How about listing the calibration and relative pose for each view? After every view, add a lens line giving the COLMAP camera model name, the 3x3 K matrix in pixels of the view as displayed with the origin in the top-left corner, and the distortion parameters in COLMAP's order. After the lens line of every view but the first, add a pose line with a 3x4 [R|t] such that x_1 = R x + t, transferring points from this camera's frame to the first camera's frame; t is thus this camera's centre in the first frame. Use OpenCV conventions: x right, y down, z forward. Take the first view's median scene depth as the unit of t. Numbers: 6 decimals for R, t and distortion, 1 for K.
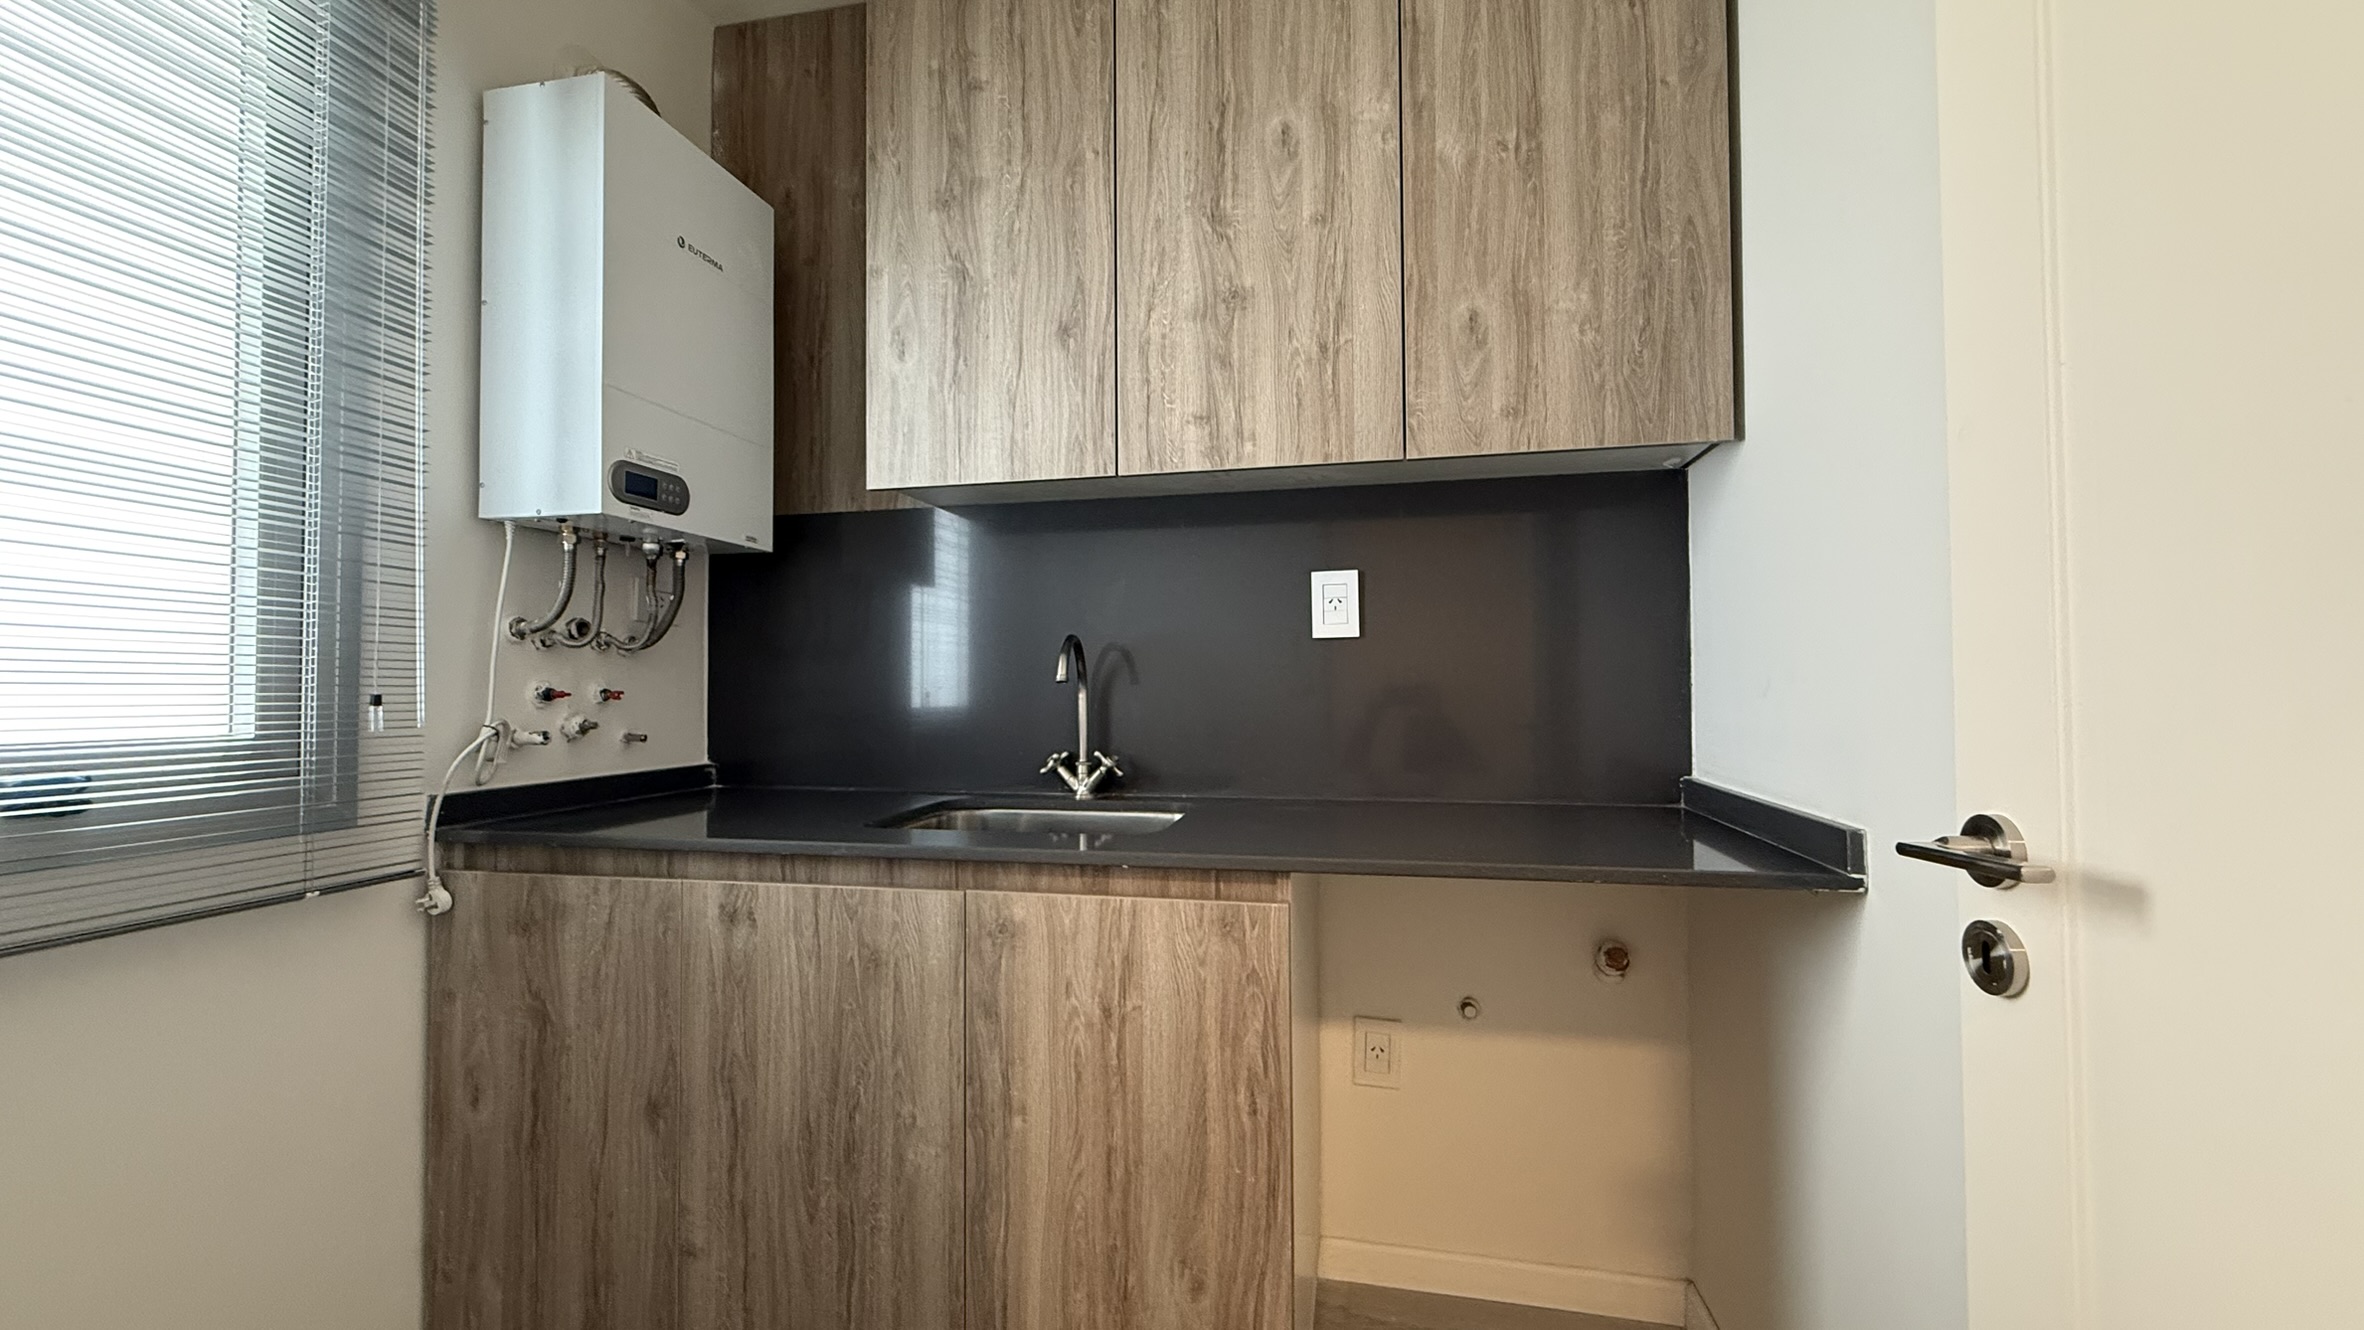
lens RADIAL K [[938.9, 0, 1177.0], [0, 938.9, 672.4], [0, 0, 1]] dist [-0.001445, -0.000169]
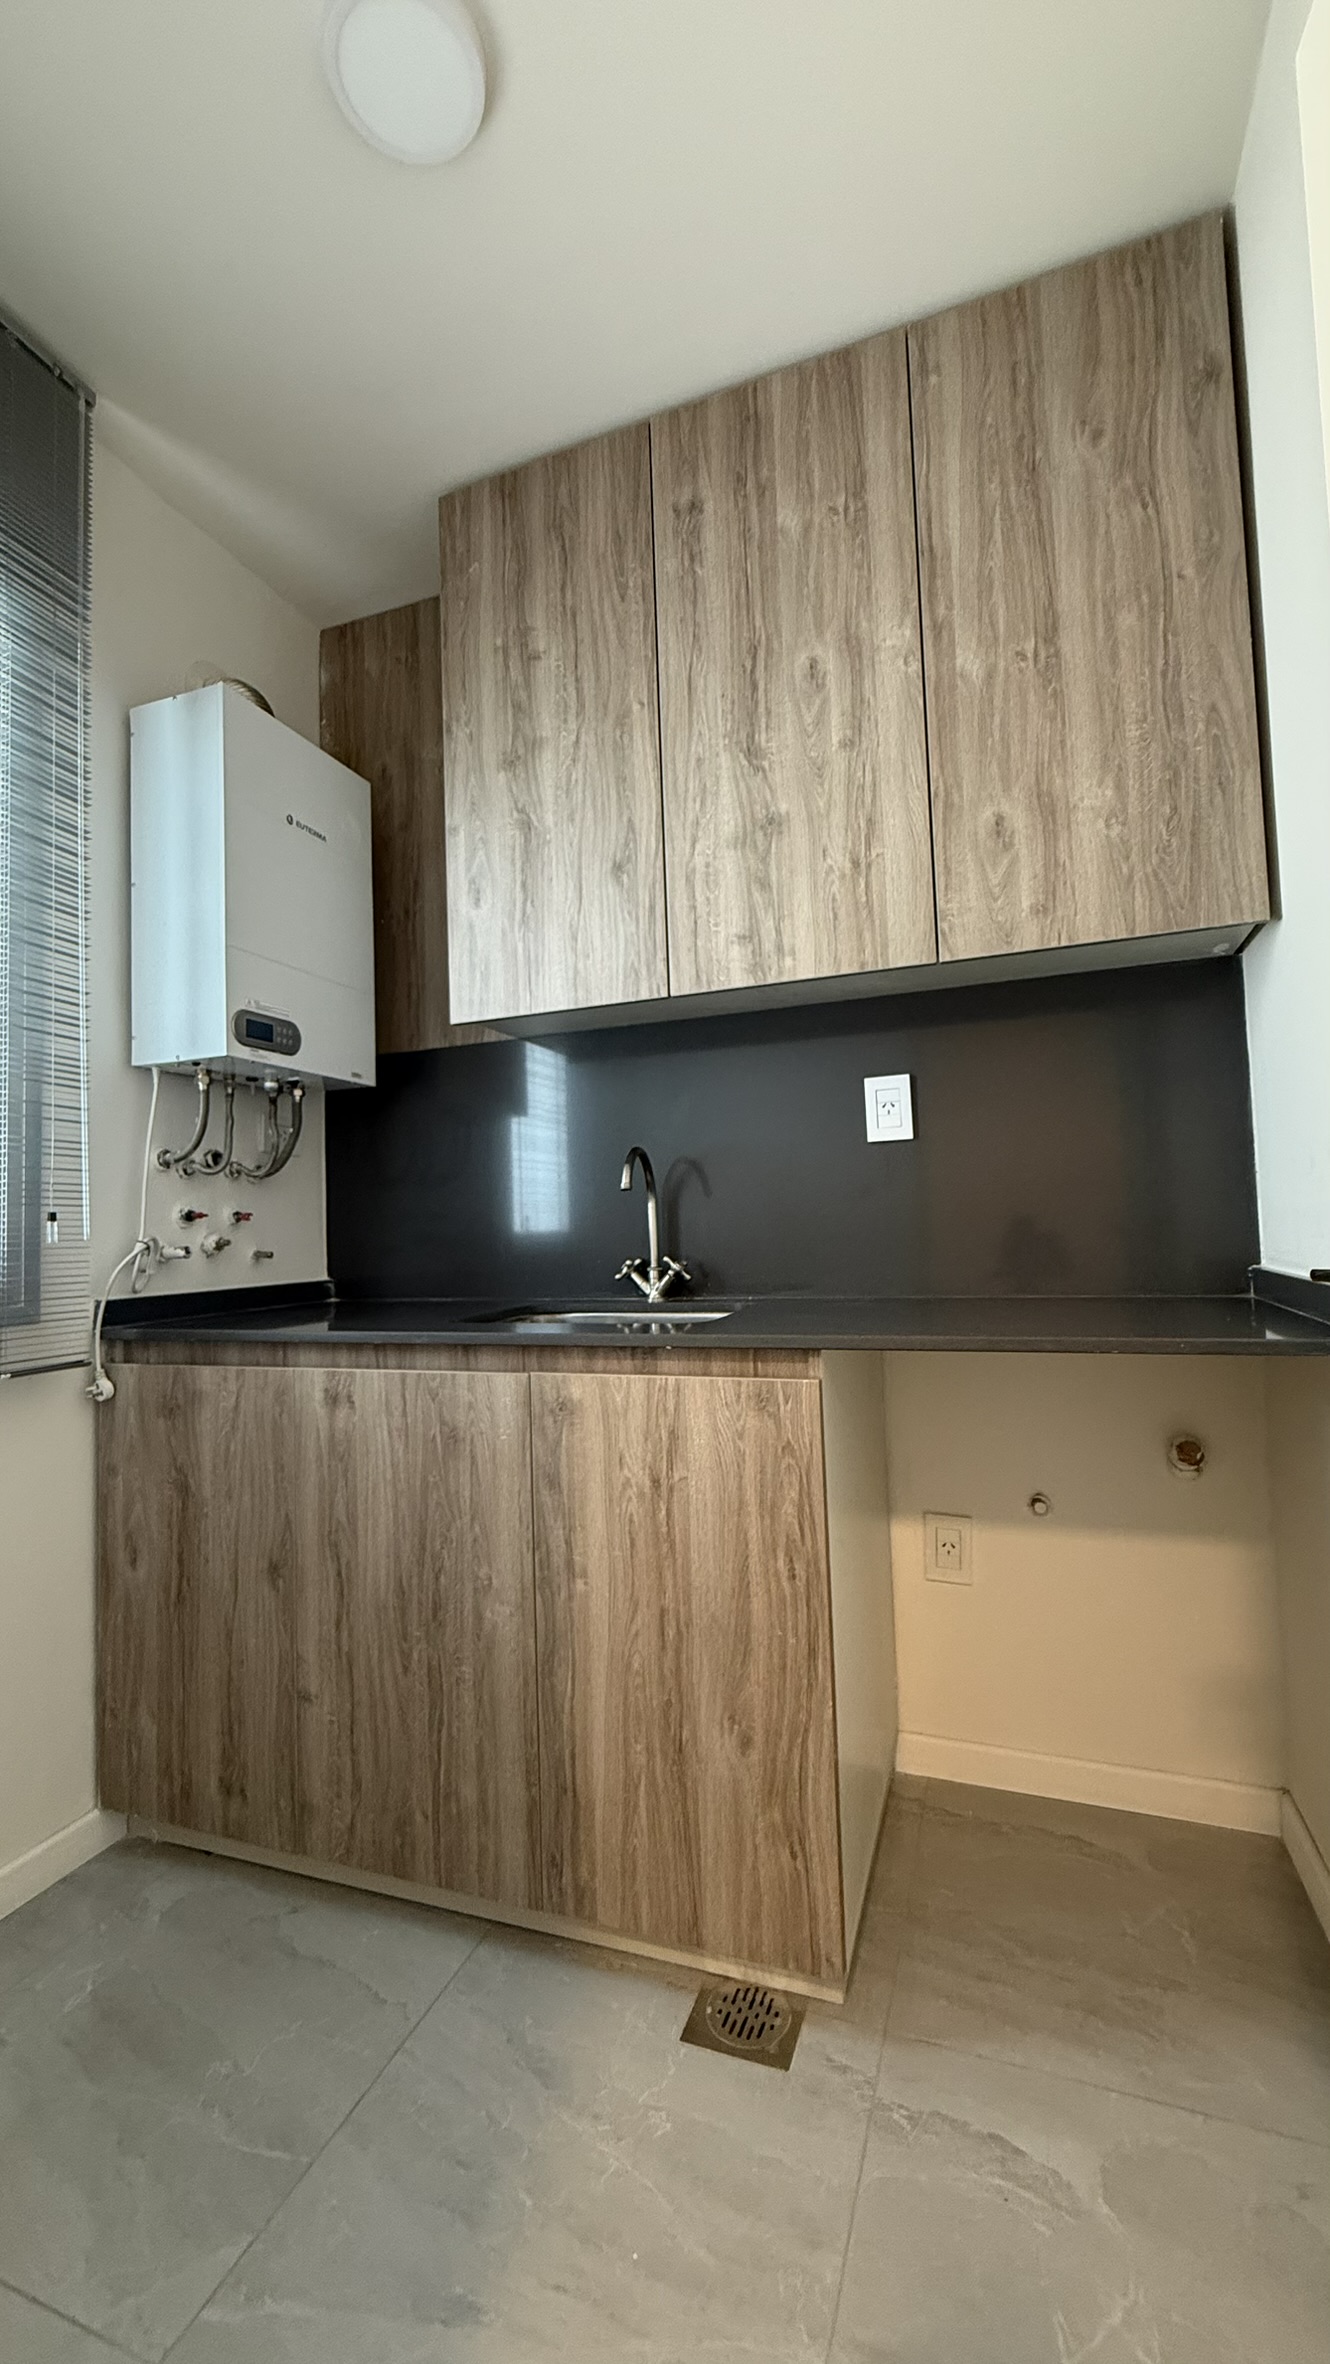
lens RADIAL K [[938.9, 0, 664.5], [0, 938.9, 1184.0], [0, 0, 1]] dist [-0.001445, -0.000169]
pose [[0.988986, -0.034129, -0.144019, 0.088610], [0.030167, 0.999107, -0.029599, 0.041991], [0.144901, 0.024929, 0.989132, -0.070390]]
